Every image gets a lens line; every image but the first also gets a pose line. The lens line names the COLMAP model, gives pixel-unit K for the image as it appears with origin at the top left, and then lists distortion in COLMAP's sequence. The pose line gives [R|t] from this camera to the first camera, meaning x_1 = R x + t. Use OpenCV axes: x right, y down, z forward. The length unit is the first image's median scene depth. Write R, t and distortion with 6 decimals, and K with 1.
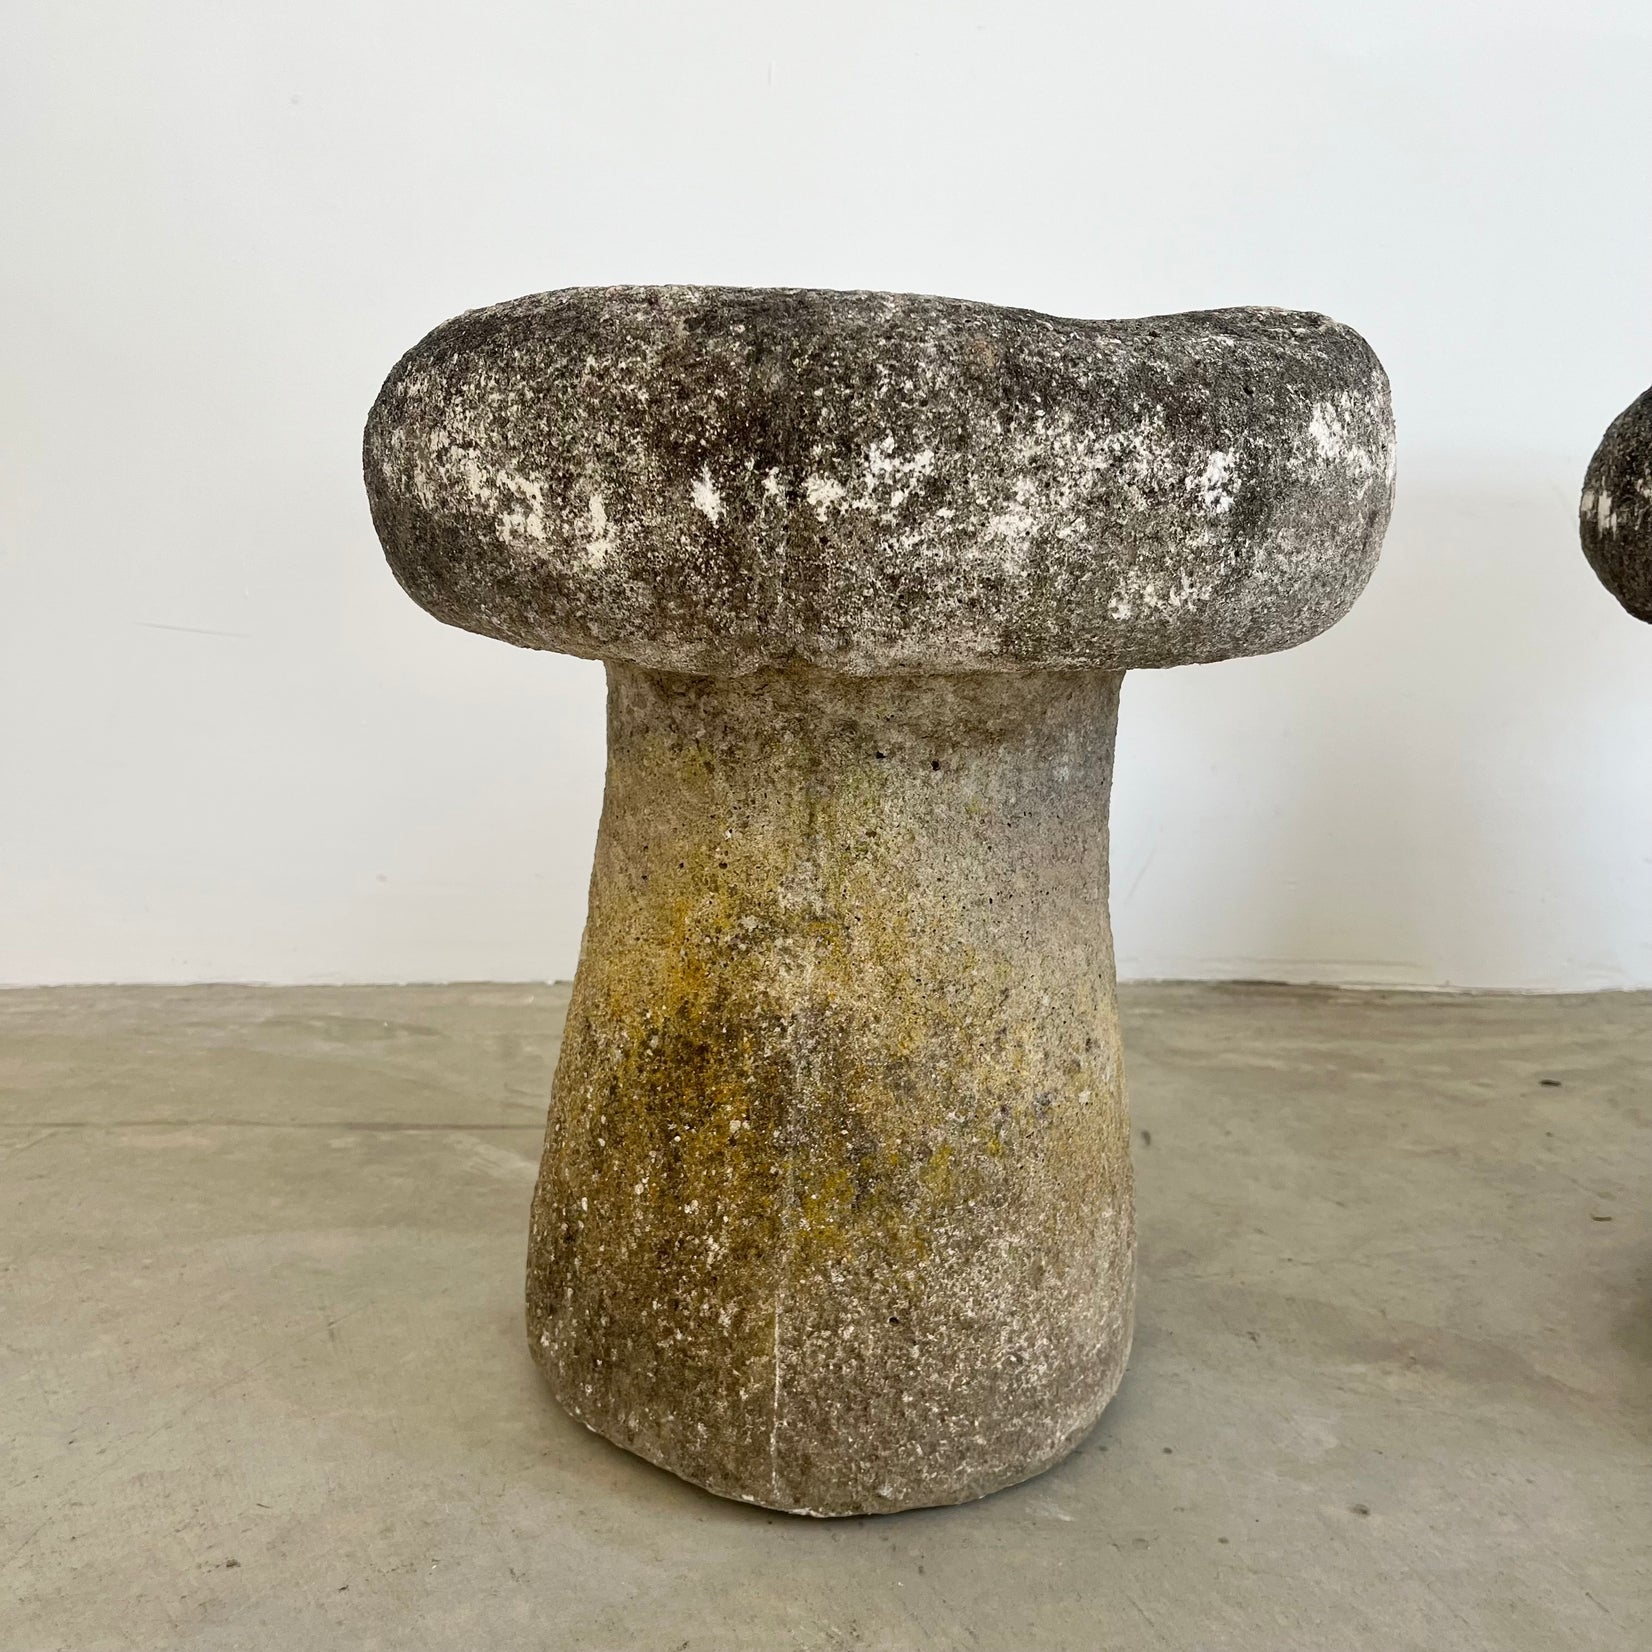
lens RADIAL K [[1670.9, 0, 864.7], [0, 1670.9, 826.5], [0, 0, 1]] dist [0.007507, 0.023885]
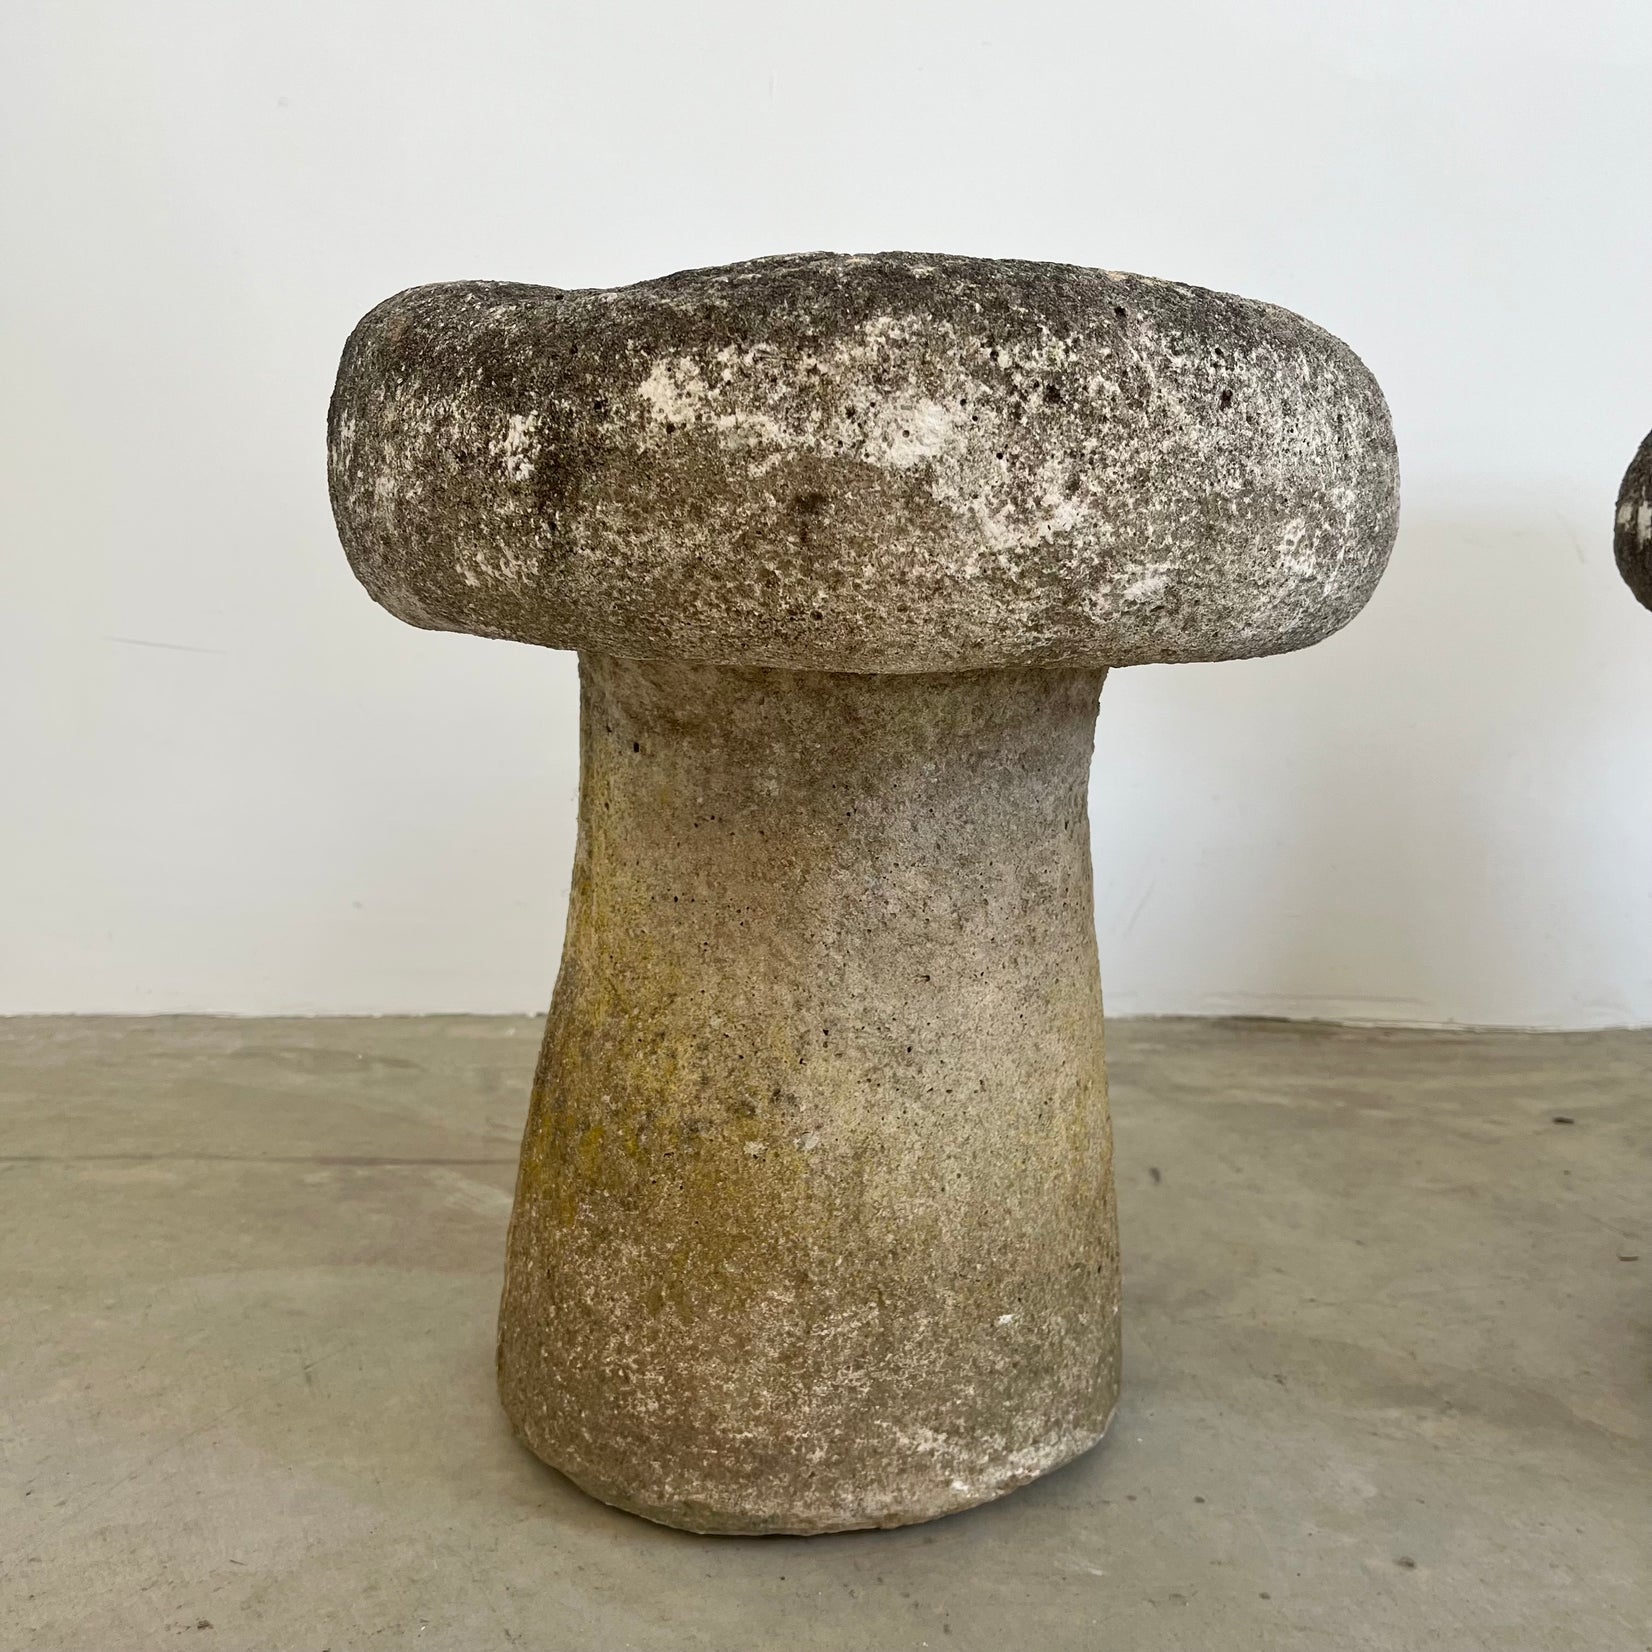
lens RADIAL K [[1668.9, 0, 870.9], [0, 1668.9, 830.2], [0, 0, 1]] dist [0.016755, -0.005099]
pose [[0.999620, 0.007764, 0.026431, -0.030923], [-0.007027, 0.999587, -0.027847, 0.020336], [-0.026637, 0.027651, 0.999263, 0.045161]]
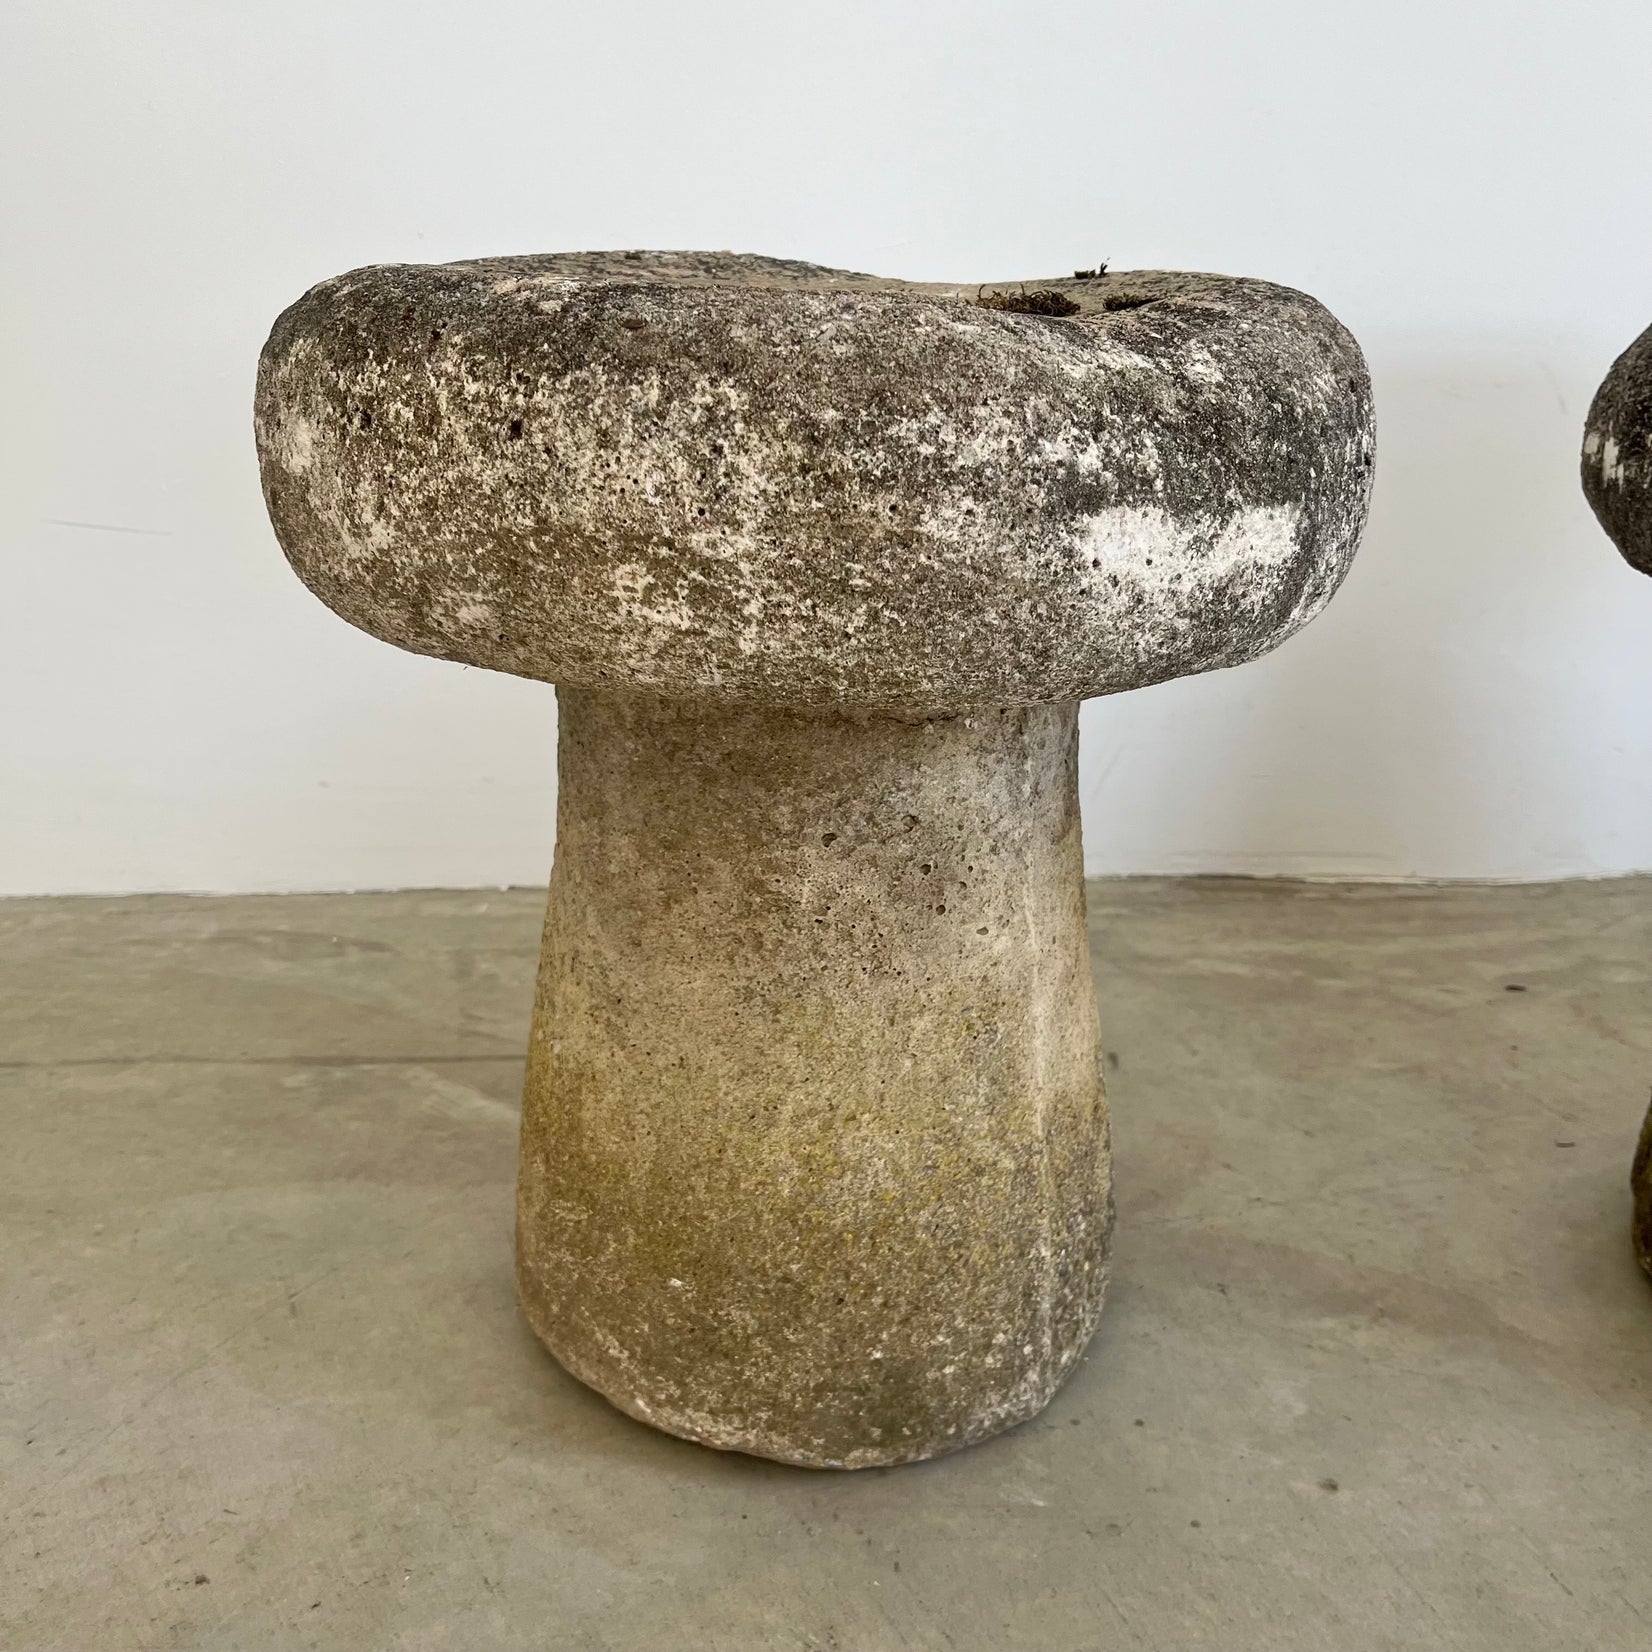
lens RADIAL K [[1668.8, 0, 872.1], [0, 1668.8, 829.3], [0, 0, 1]] dist [0.012216, 0.008337]
pose [[0.999426, -0.012625, 0.031439, -0.005901], [0.008577, 0.992029, 0.125717, -0.101145], [-0.032776, -0.125375, 0.991568, 0.052224]]
